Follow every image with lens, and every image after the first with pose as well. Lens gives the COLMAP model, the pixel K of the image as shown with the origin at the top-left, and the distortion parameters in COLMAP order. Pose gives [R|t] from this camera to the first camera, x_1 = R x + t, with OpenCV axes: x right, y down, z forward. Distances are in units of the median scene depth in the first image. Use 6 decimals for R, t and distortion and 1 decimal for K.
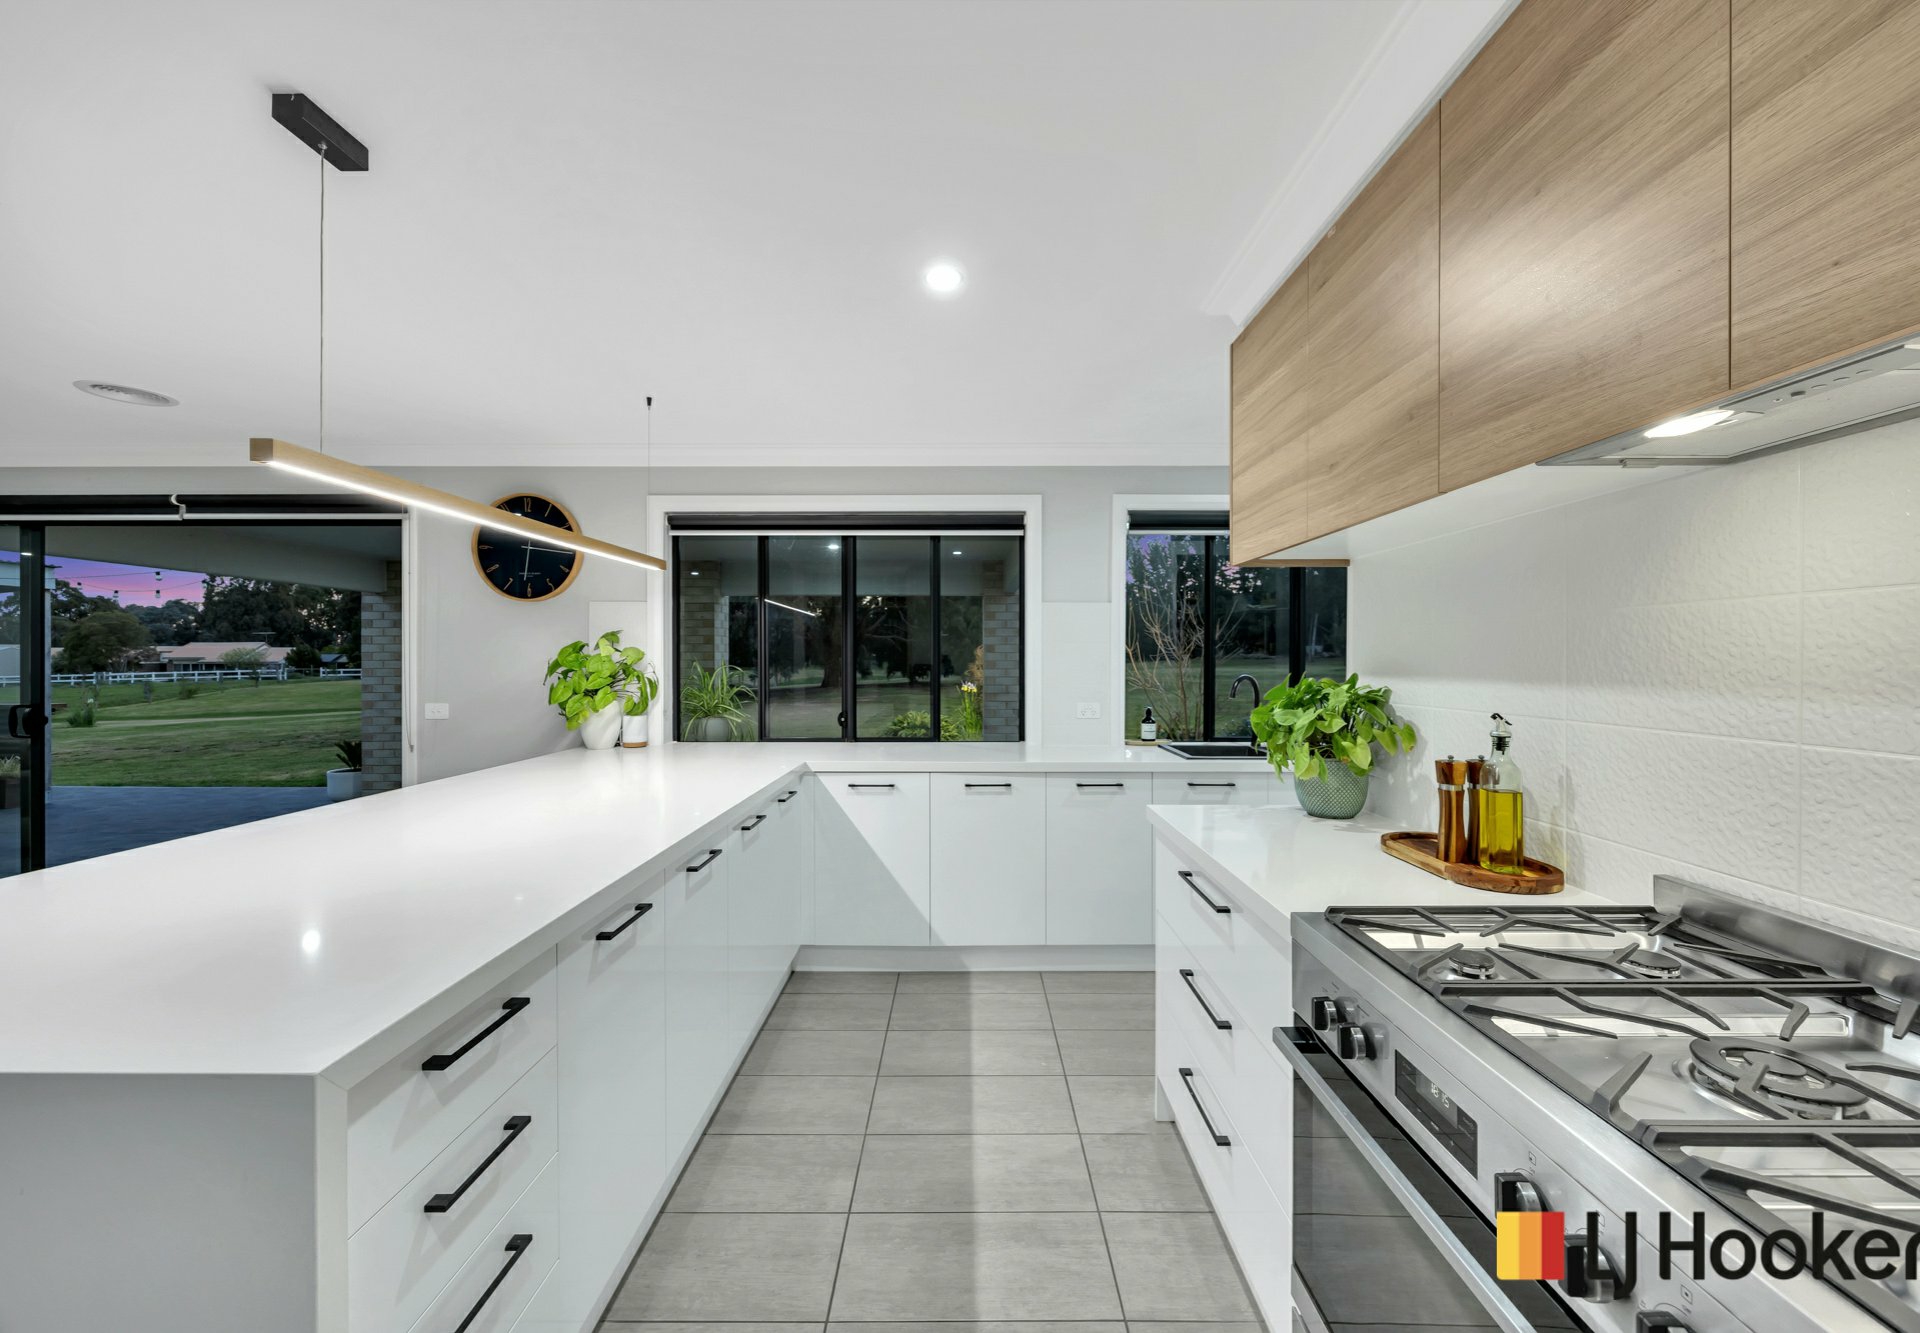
lens RADIAL K [[759.2, 0, 963.6], [0, 759.2, 663.6], [0, 0, 1]] dist [-0.000701, -0.000653]
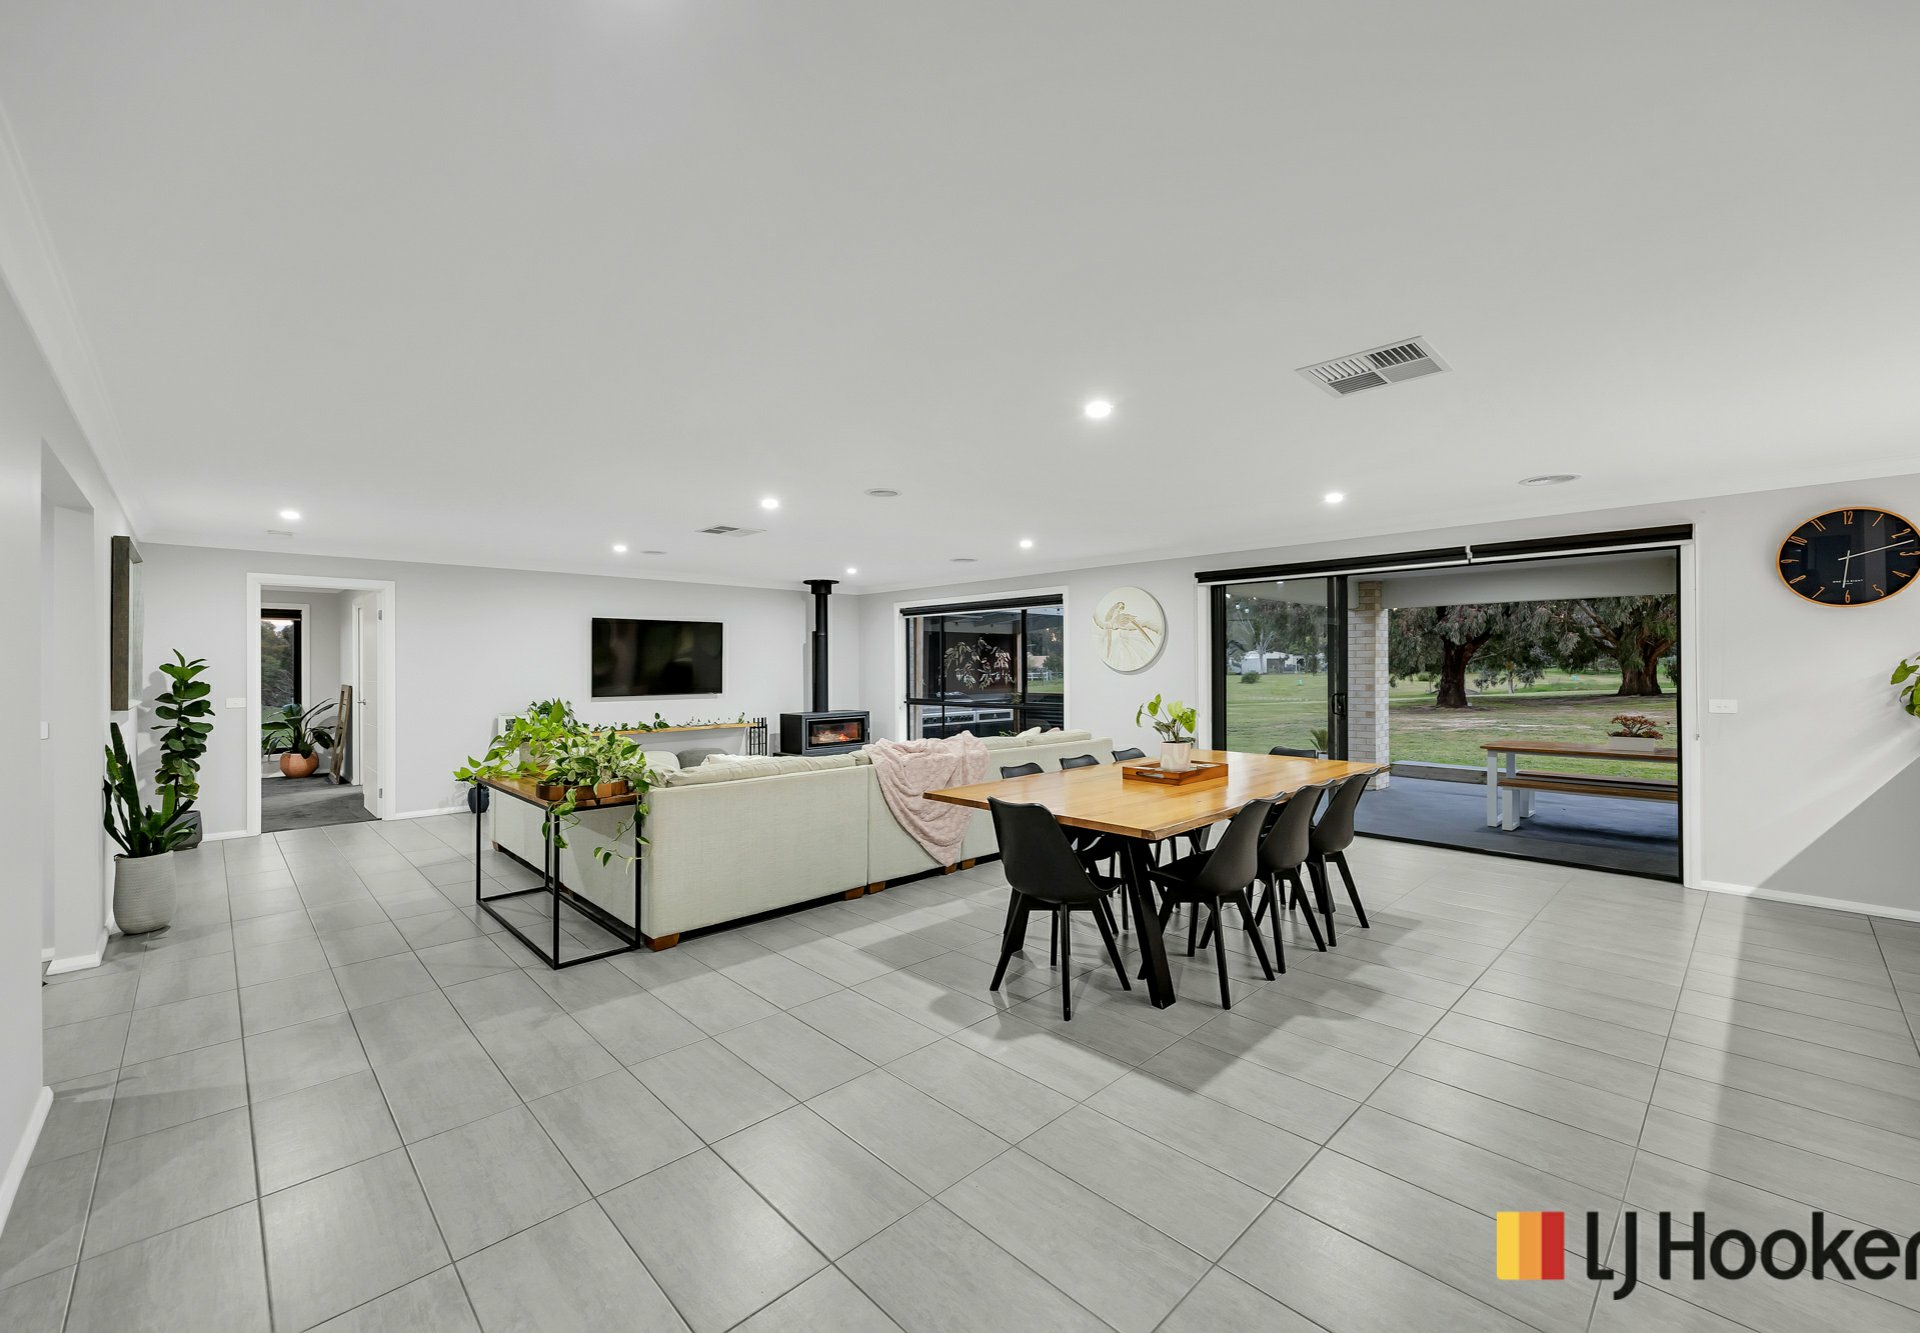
lens RADIAL K [[780.9, 0, 960.0], [0, 780.9, 666.5], [0, 0, 1]] dist [-0.000869, -0.000113]
pose [[0.691161, -0.004419, -0.722687, -0.636328], [0.003732, 0.999990, -0.002545, 0.000292], [0.722691, -0.000937, 0.691171, -0.665189]]
